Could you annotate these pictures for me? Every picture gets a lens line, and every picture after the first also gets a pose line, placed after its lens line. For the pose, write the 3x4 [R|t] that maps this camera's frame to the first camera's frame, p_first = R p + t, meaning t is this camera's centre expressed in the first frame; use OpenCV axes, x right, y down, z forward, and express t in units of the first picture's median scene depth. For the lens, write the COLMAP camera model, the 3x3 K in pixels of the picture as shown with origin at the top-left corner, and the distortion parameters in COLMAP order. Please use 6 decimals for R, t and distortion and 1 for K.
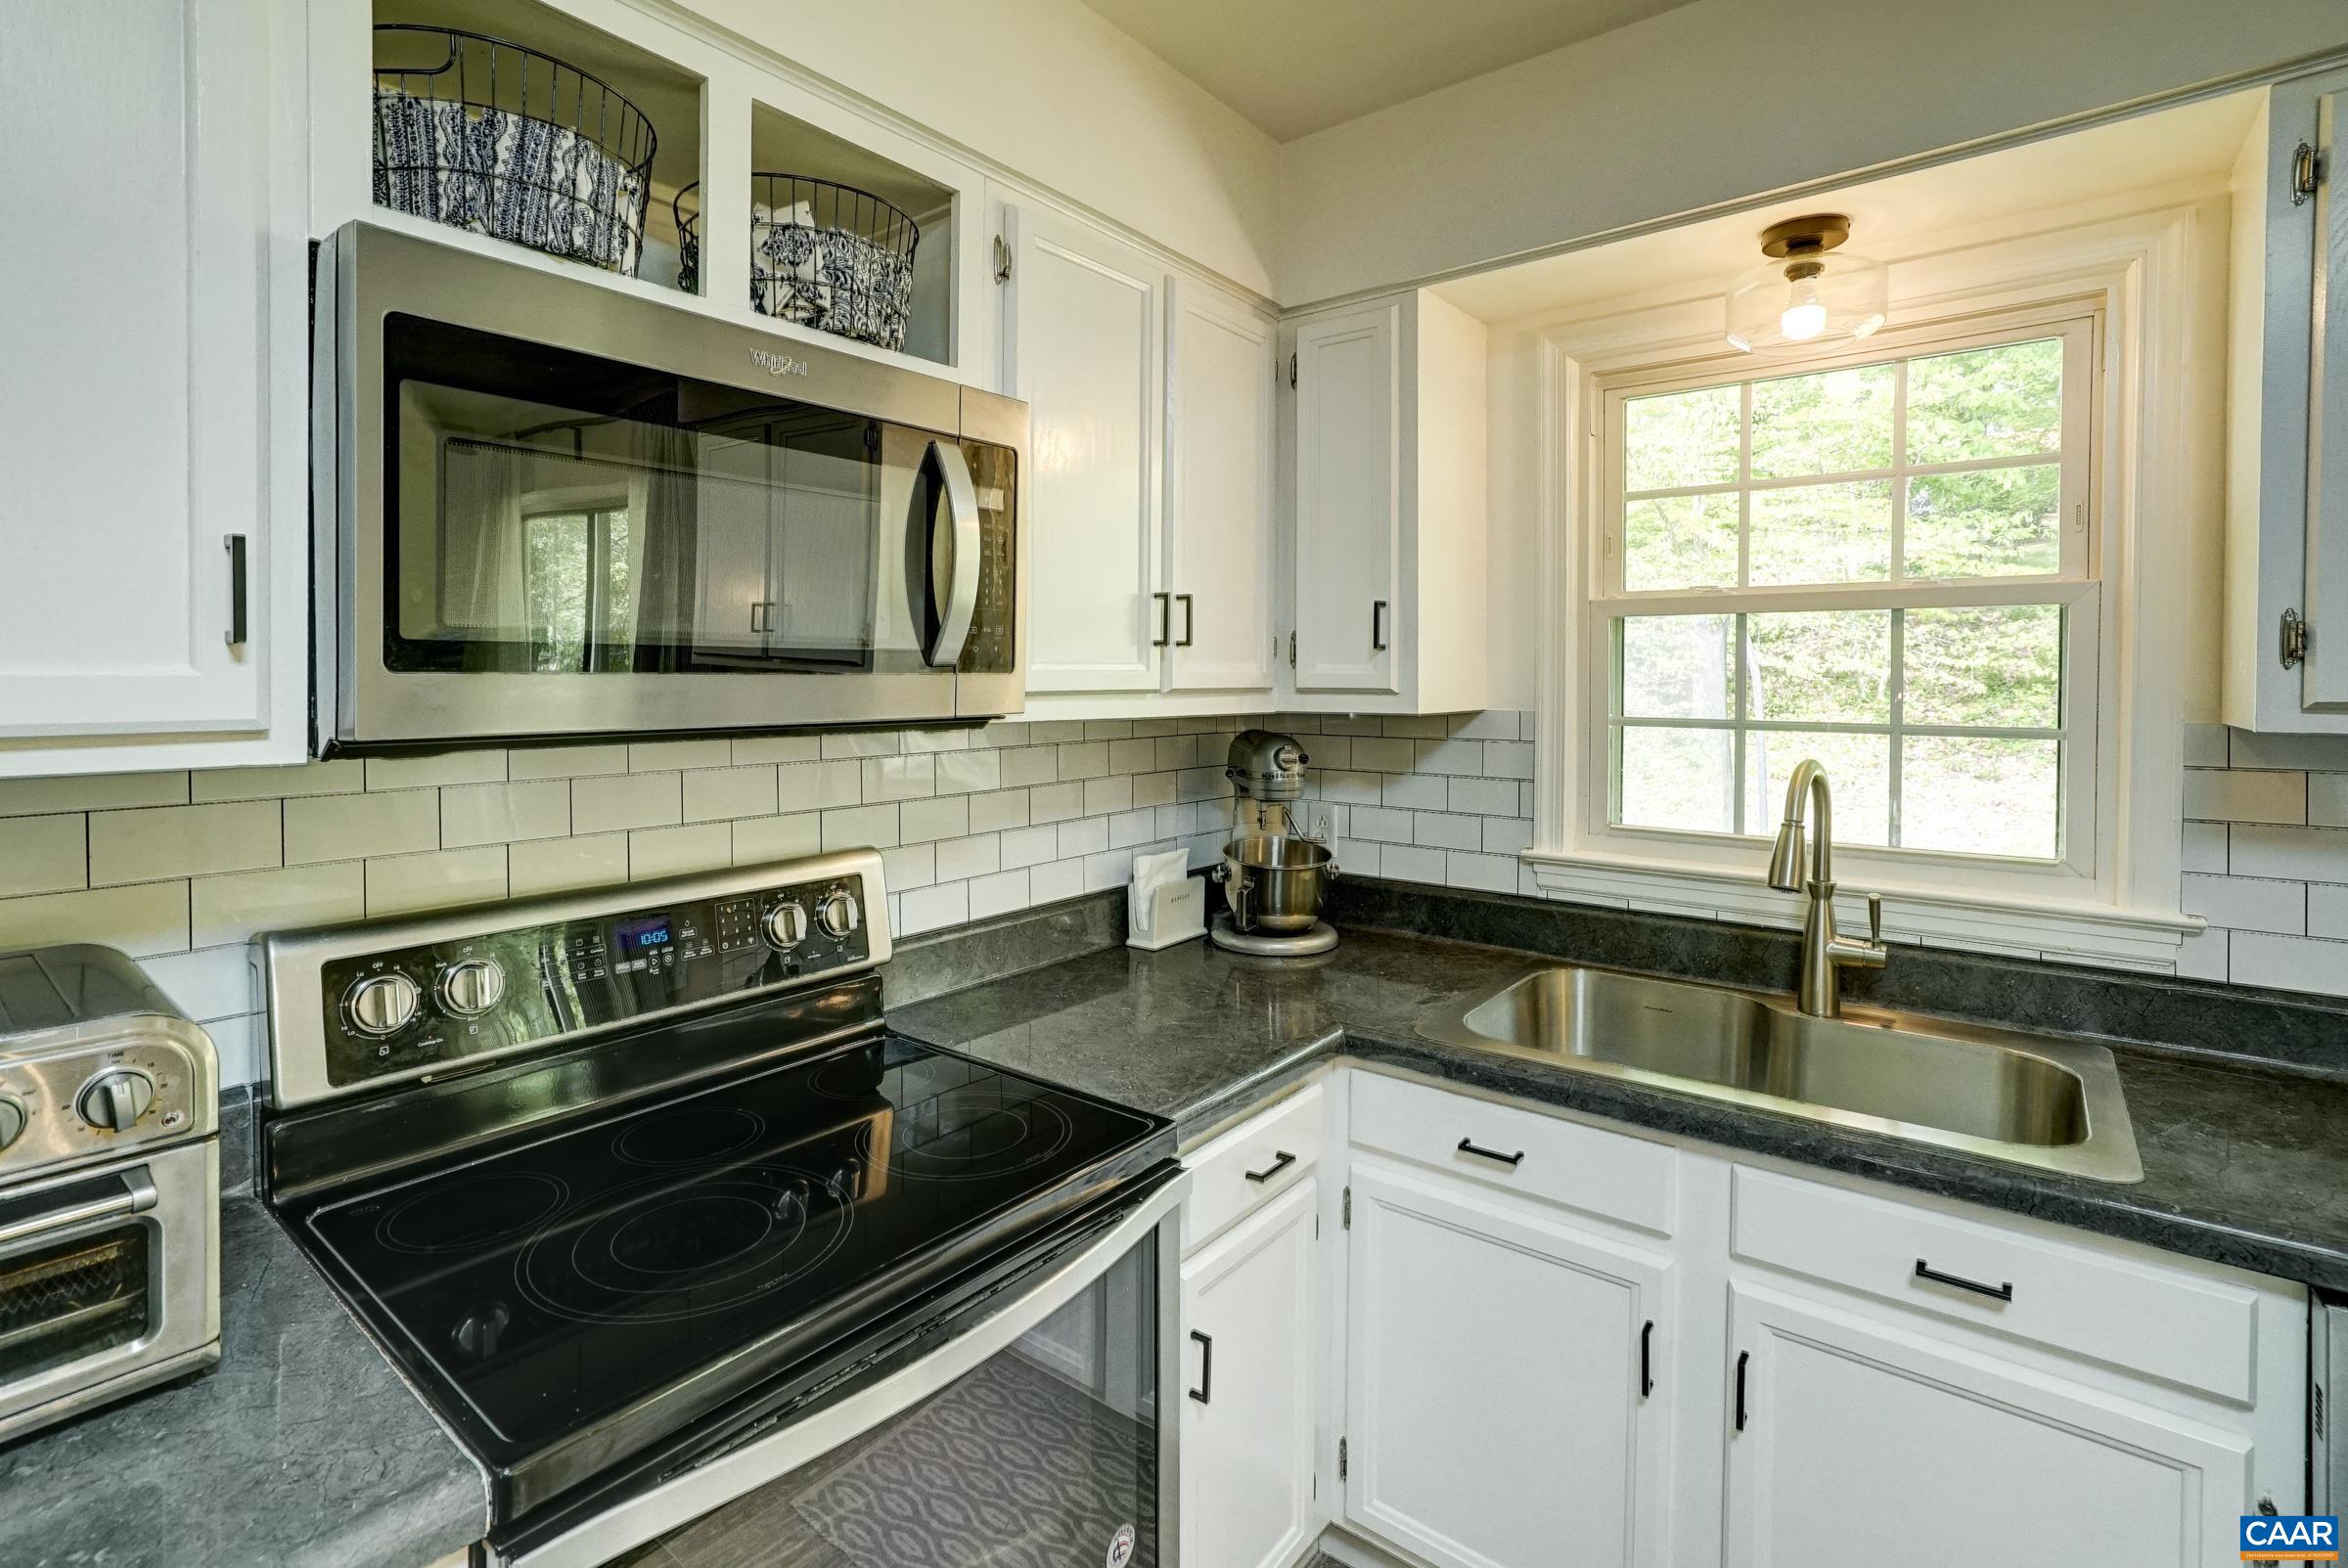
lens RADIAL K [[1153.5, 0, 1162.9], [0, 1153.5, 646.2], [0, 0, 1]] dist [-0.055061, 0.018253]
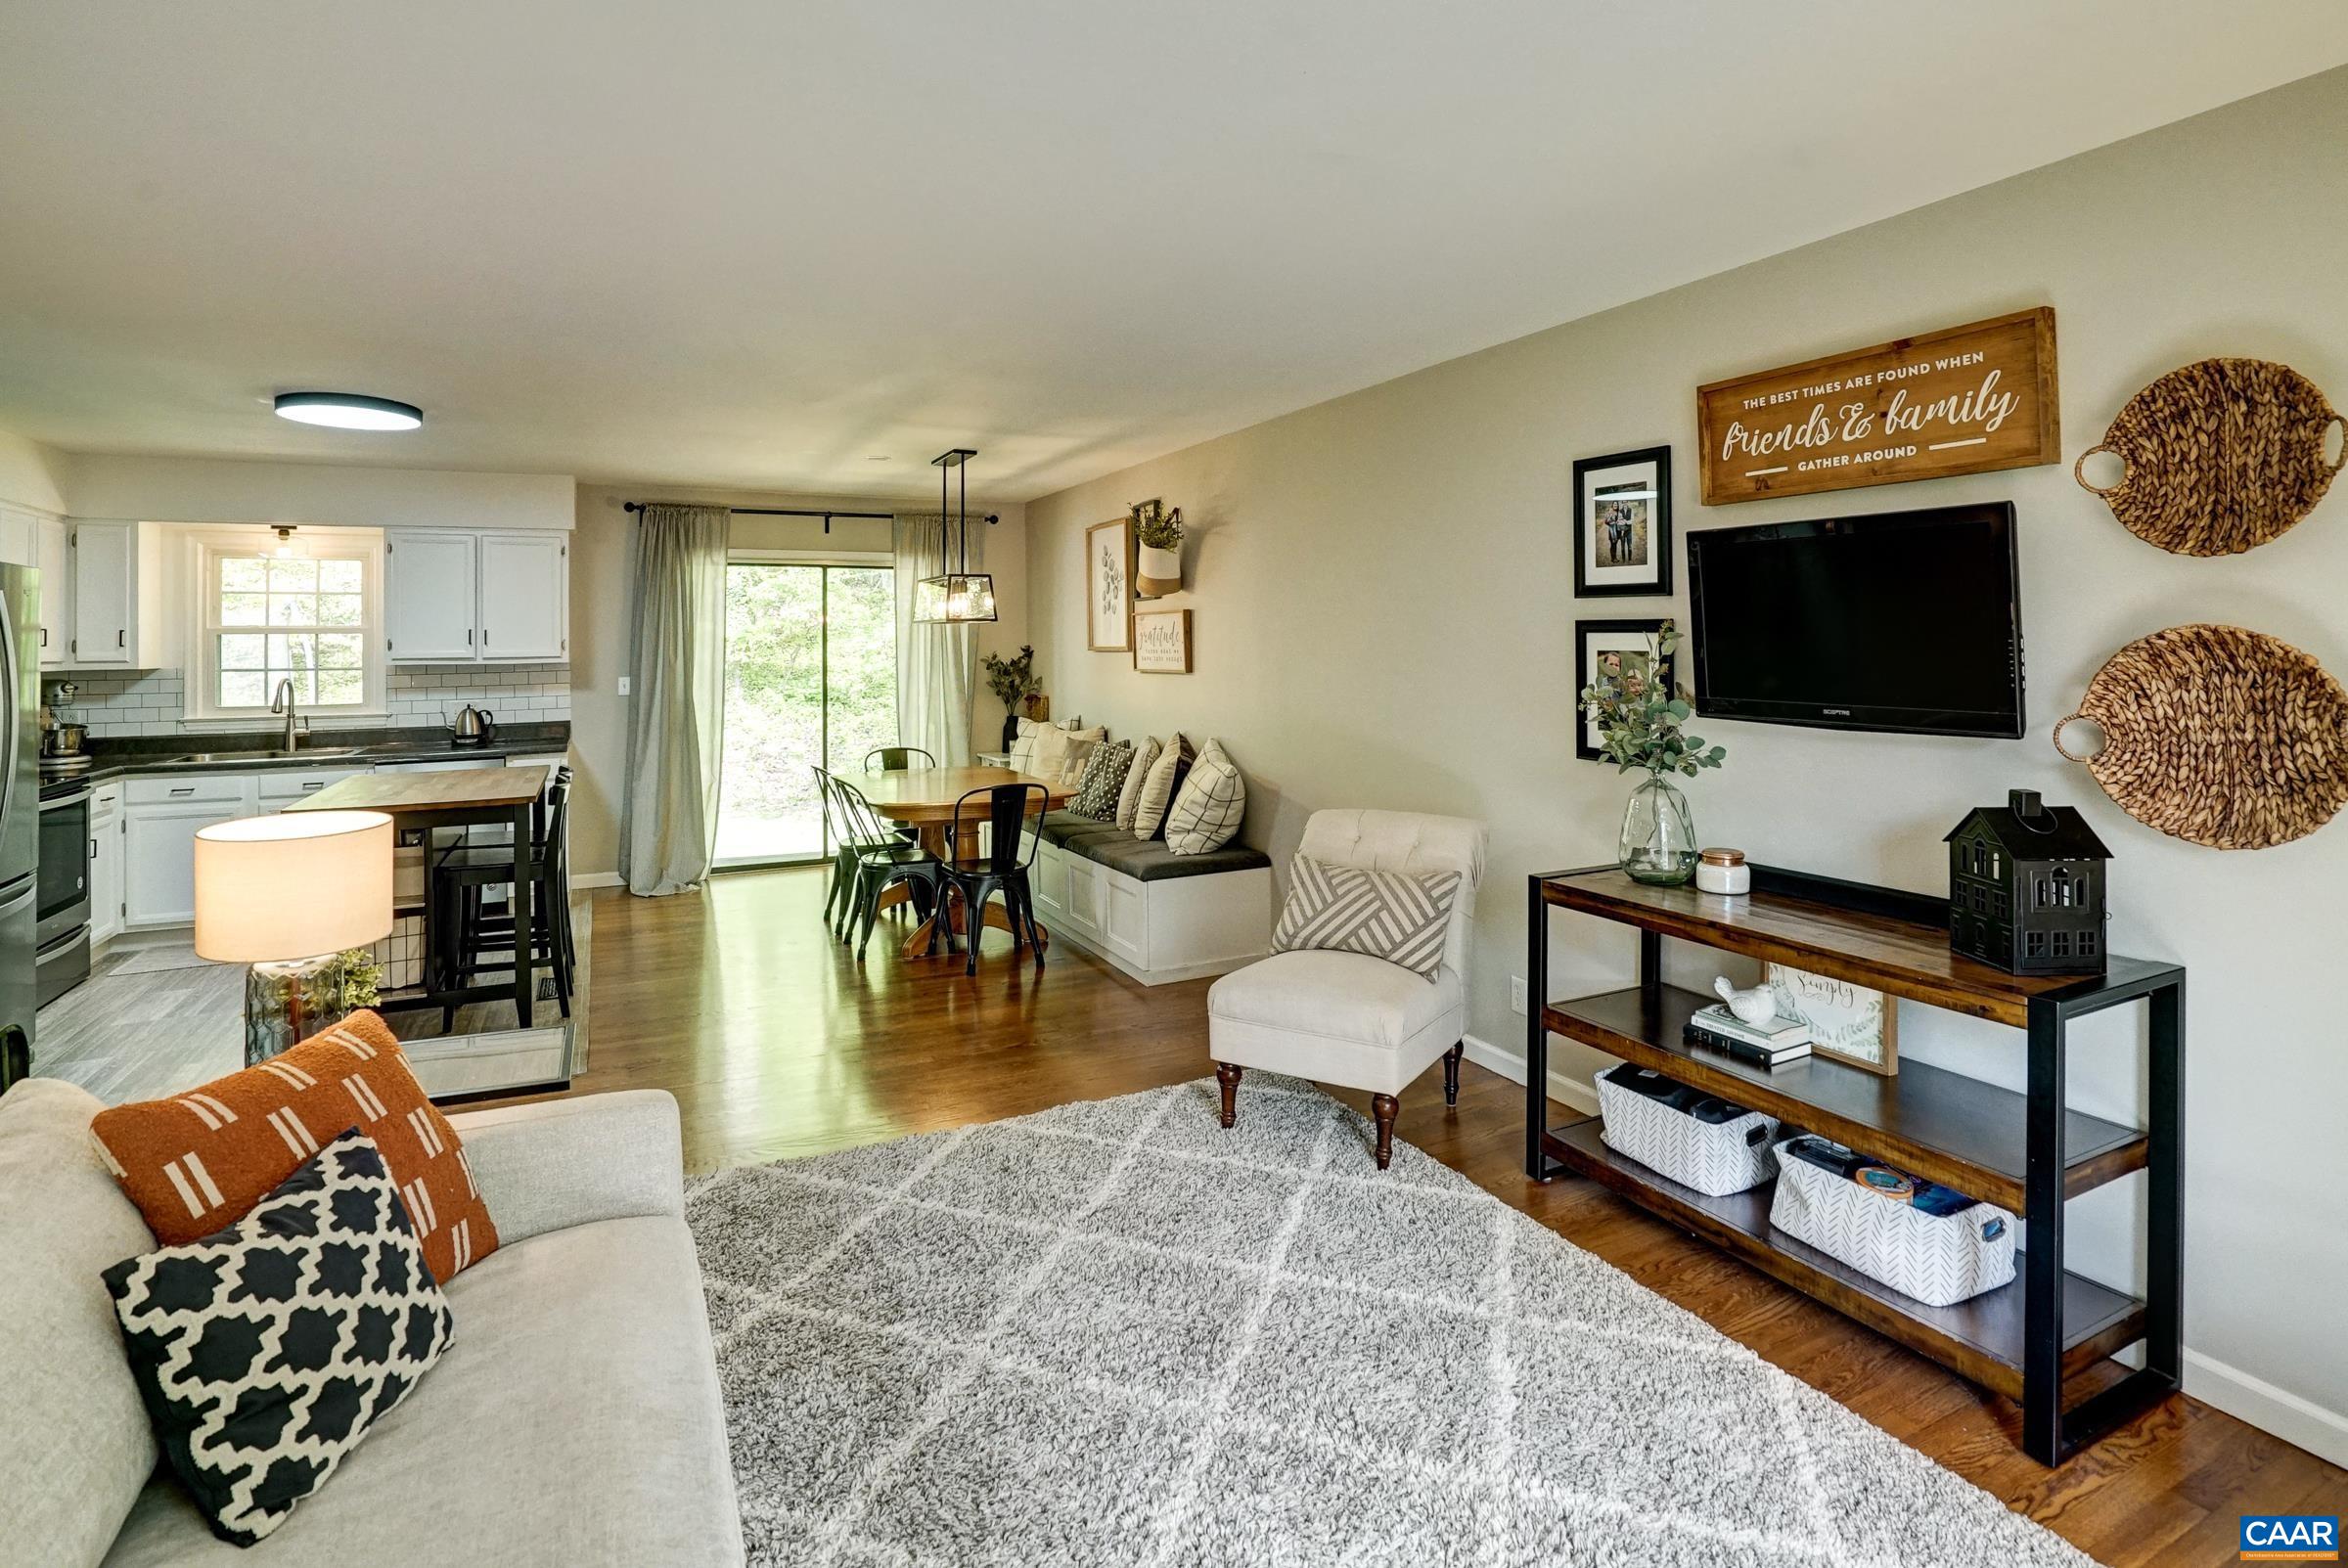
lens RADIAL K [[1153.5, 0, 1162.9], [0, 1153.5, 646.2], [0, 0, 1]] dist [-0.055061, 0.018253]
pose [[0.452868, -0.012733, 0.891487, -1.048202], [-0.009947, 0.999764, 0.019332, -0.073543], [-0.891522, -0.017623, 0.452634, -2.419635]]
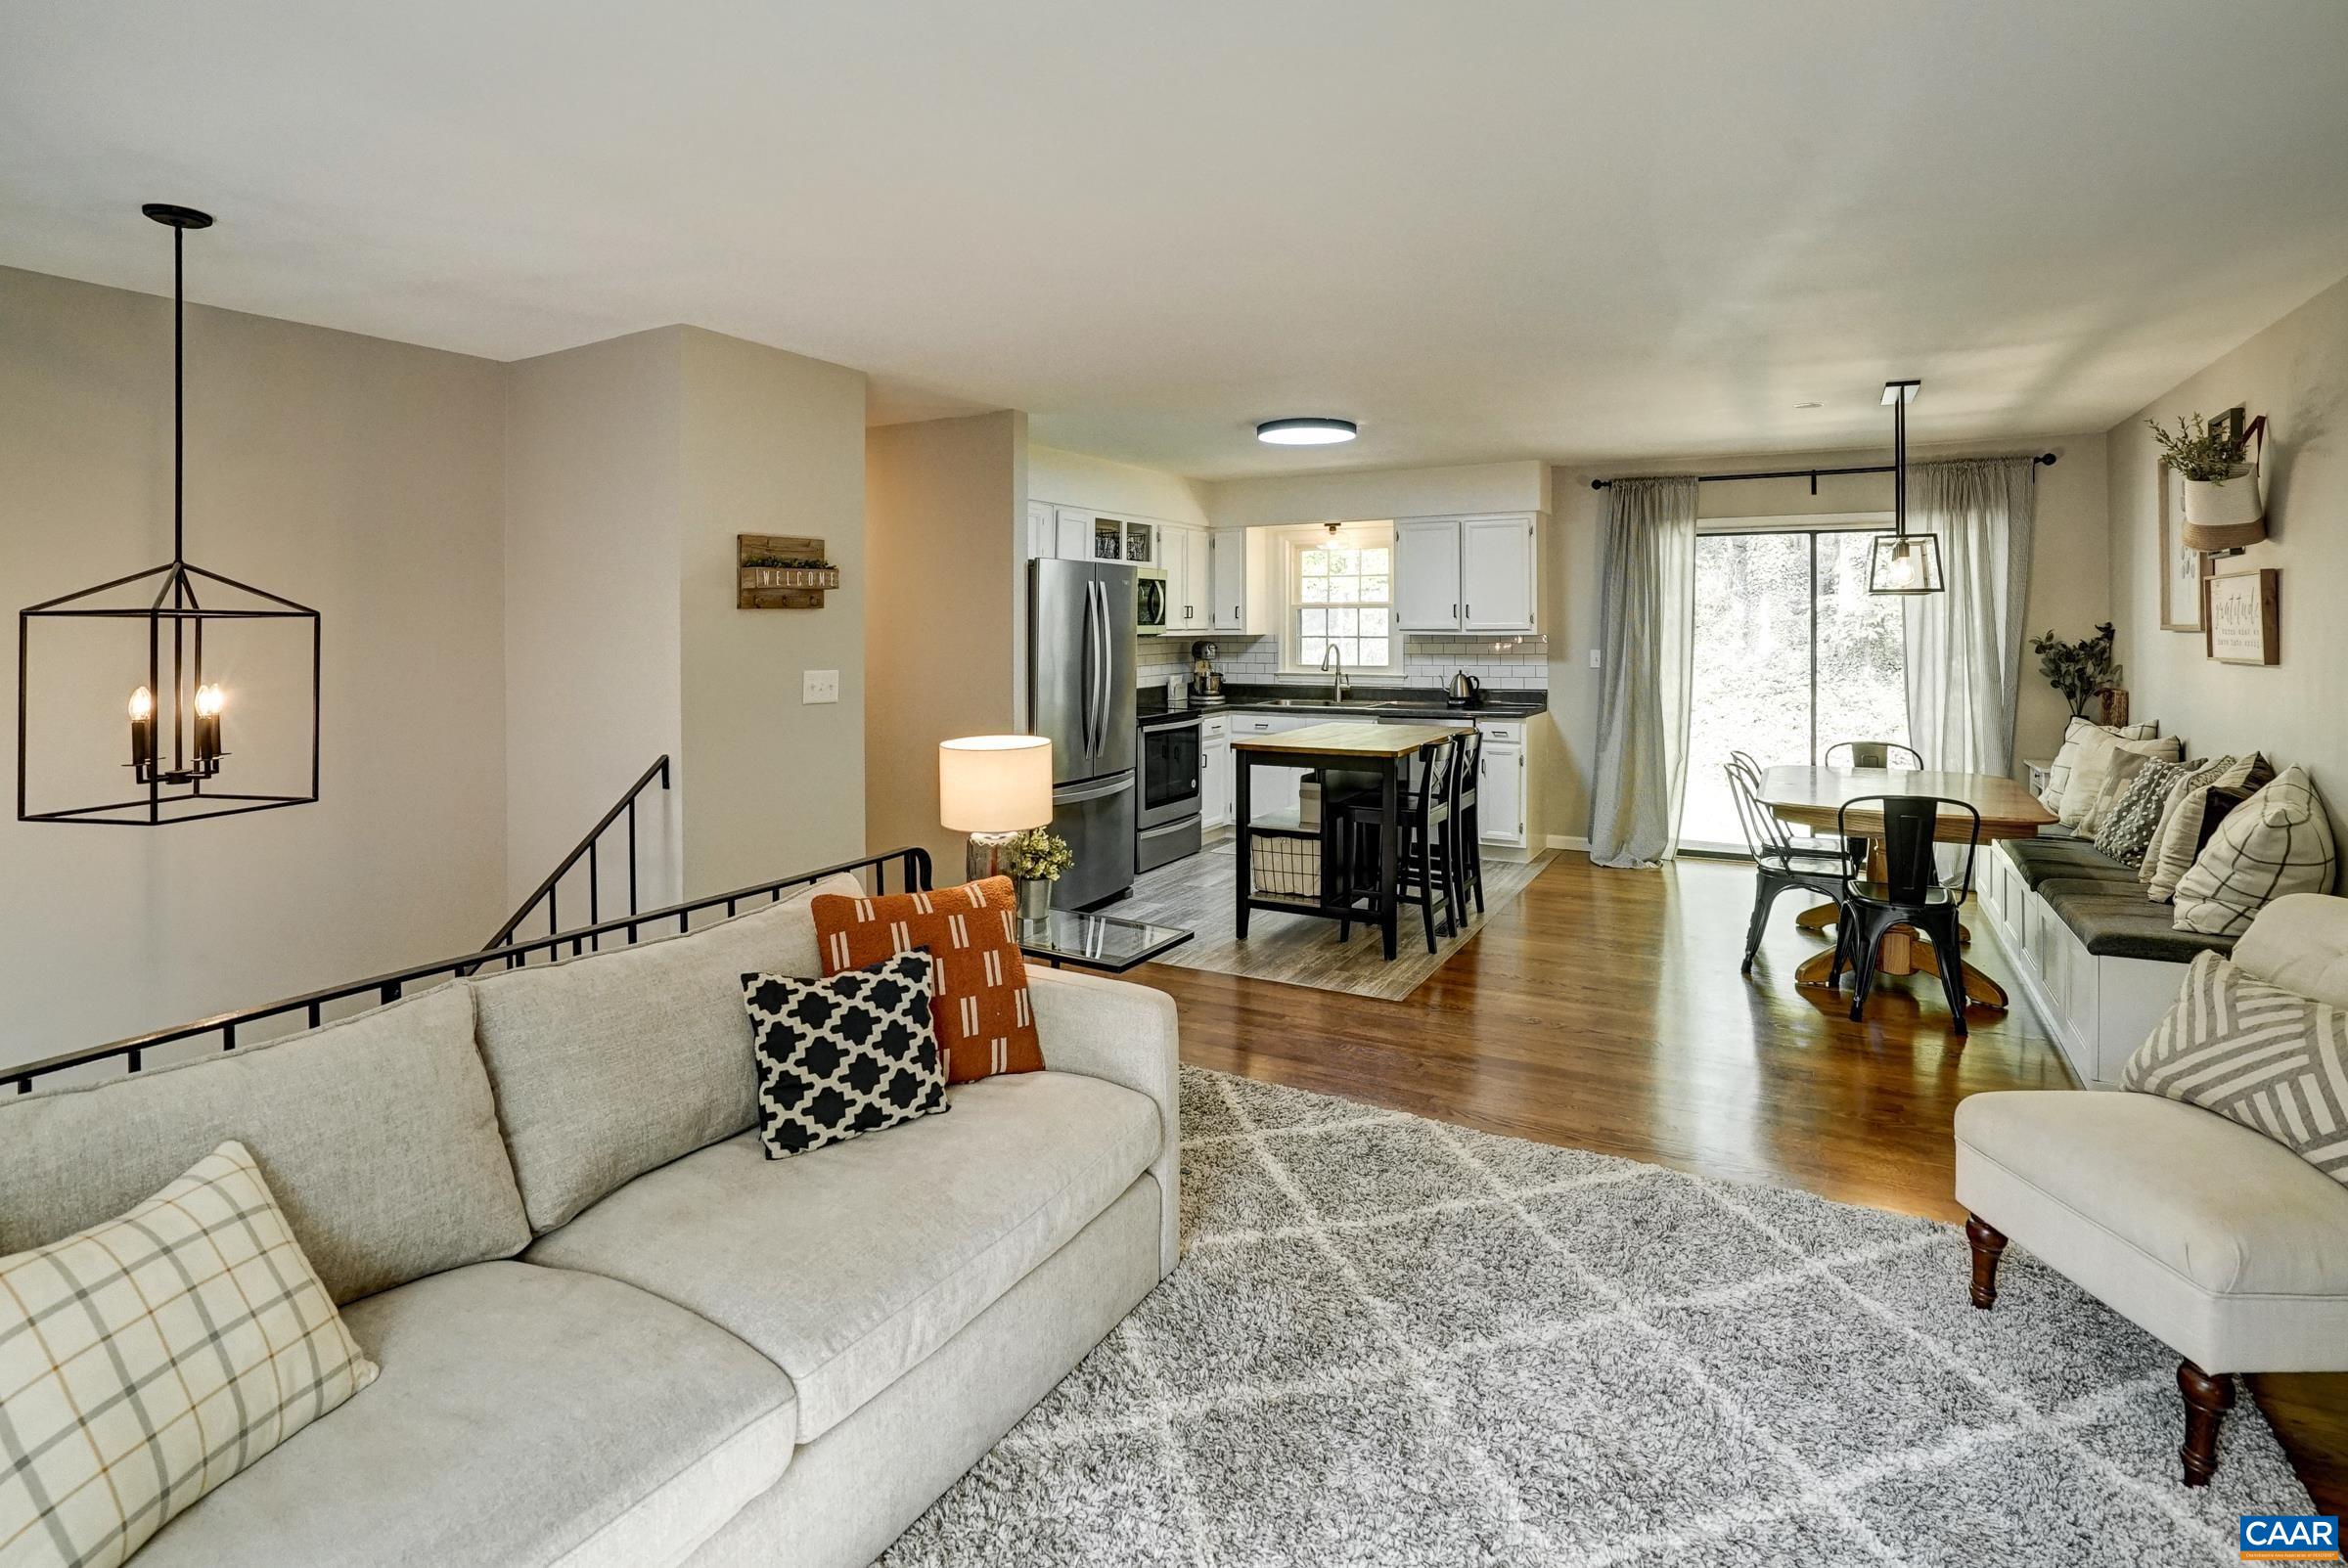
lens RADIAL K [[1153.5, 0, 1162.9], [0, 1153.5, 646.2], [0, 0, 1]] dist [-0.055061, 0.018253]
pose [[0.991671, -0.010183, 0.128396, -0.541654], [0.004598, 0.999033, 0.043718, -0.072143], [-0.128718, -0.042764, 0.990759, -2.734496]]
